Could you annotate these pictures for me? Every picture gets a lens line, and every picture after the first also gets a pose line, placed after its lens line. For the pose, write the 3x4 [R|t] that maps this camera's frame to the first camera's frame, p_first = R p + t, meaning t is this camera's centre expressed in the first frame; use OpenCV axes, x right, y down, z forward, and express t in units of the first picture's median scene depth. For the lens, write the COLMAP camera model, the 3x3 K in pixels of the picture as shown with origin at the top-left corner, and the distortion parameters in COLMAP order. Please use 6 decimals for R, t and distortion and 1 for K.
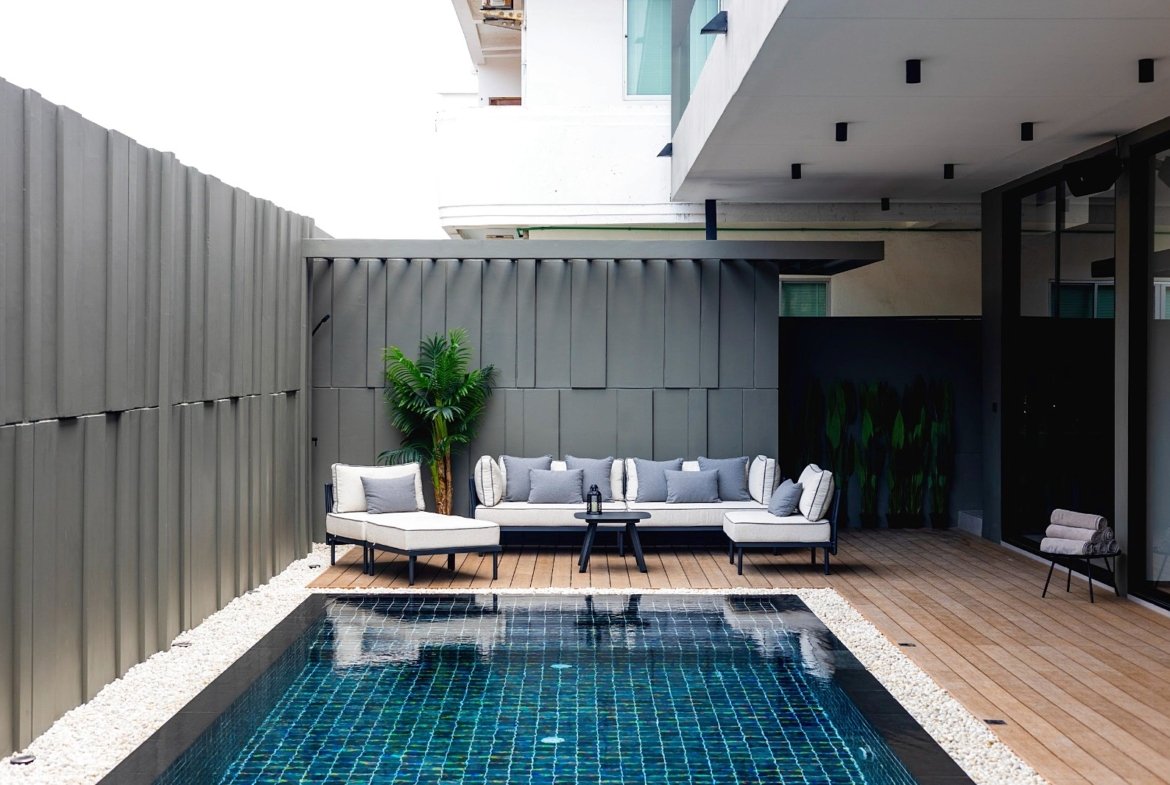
lens RADIAL K [[2393.5, 0, 585.0], [0, 2393.5, 392.5], [0, 0, 1]] dist [0.048192, 0.023866]
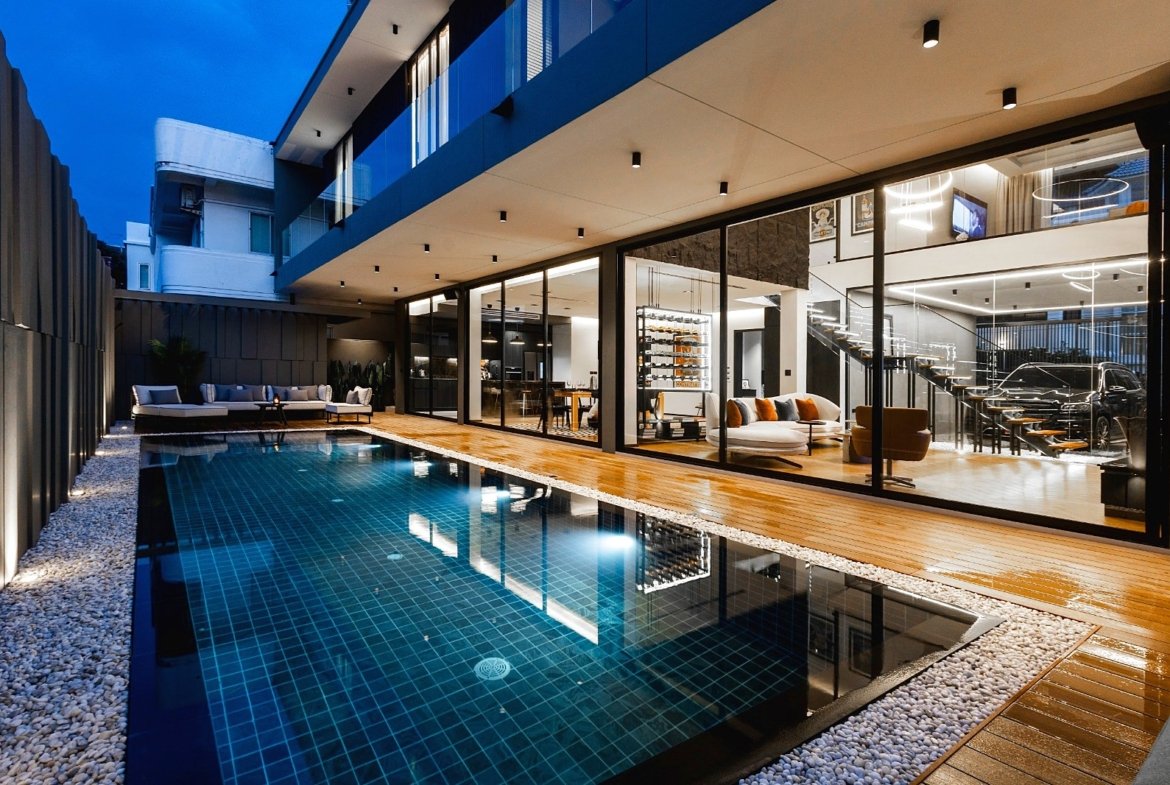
lens RADIAL K [[578.1, 0, 585.0], [0, 578.1, 392.5], [0, 0, 1]] dist [0.017428, -0.000108]
pose [[0.801843, -0.000163, 0.597535, -0.090528], [-0.003995, 0.999976, 0.005634, 0.033112], [-0.597521, -0.006905, 0.801823, 0.312935]]
